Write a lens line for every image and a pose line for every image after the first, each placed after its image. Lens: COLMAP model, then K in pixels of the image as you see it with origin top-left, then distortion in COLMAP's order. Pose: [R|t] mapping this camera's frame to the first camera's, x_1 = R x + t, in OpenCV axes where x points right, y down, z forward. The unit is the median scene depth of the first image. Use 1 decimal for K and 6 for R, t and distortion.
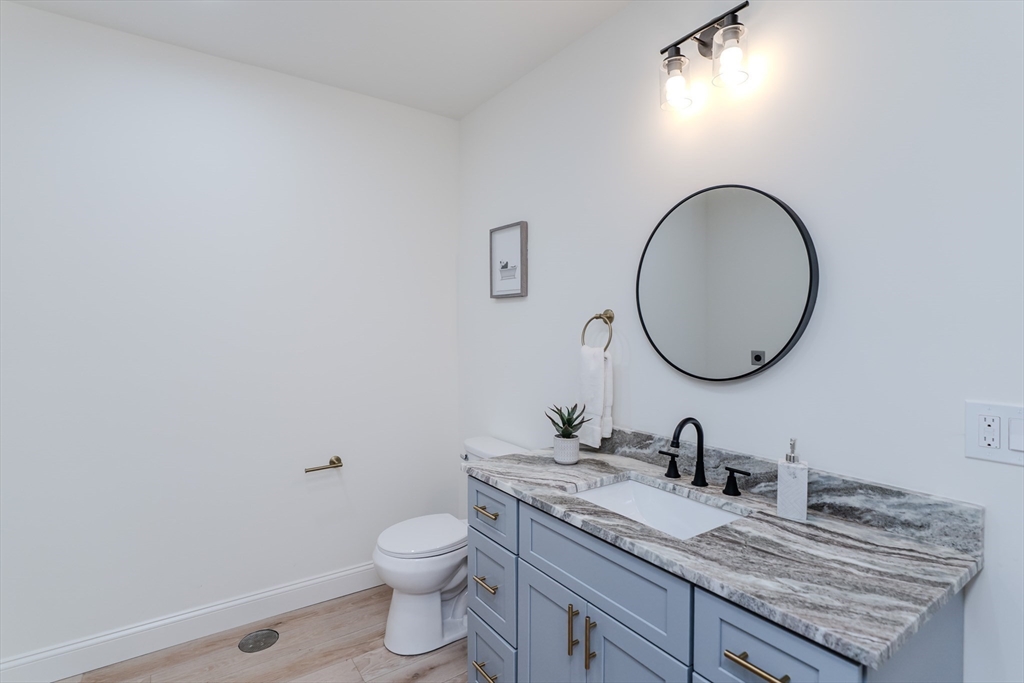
lens RADIAL K [[504.0, 0, 512.0], [0, 504.0, 341.5], [0, 0, 1]] dist [0.000232, 0.000114]
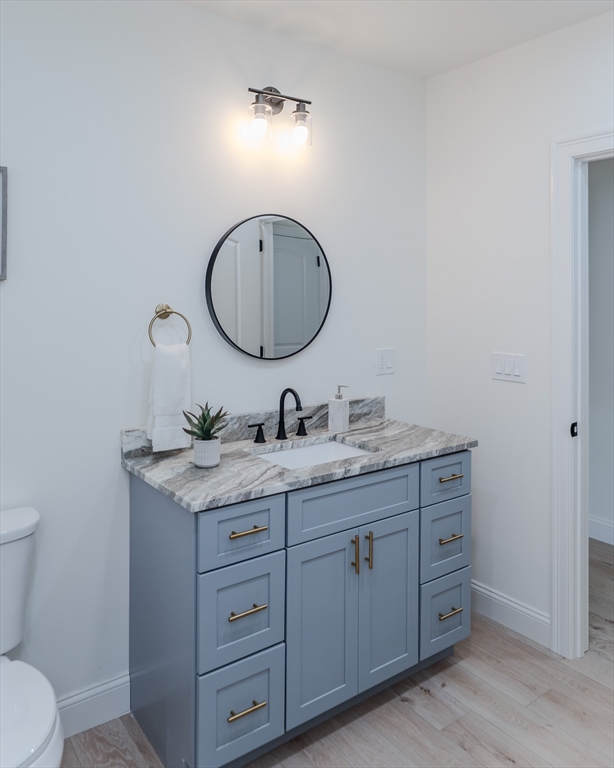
lens RADIAL K [[574.3, 0, 307.0], [0, 574.3, 384.0], [0, 0, 1]] dist [0.110712, 0.000680]
pose [[-0.029615, -0.137811, 0.990016, -1.197561], [0.035672, 0.989673, 0.138831, -0.067250], [-0.998925, 0.039427, -0.024394, 1.061389]]
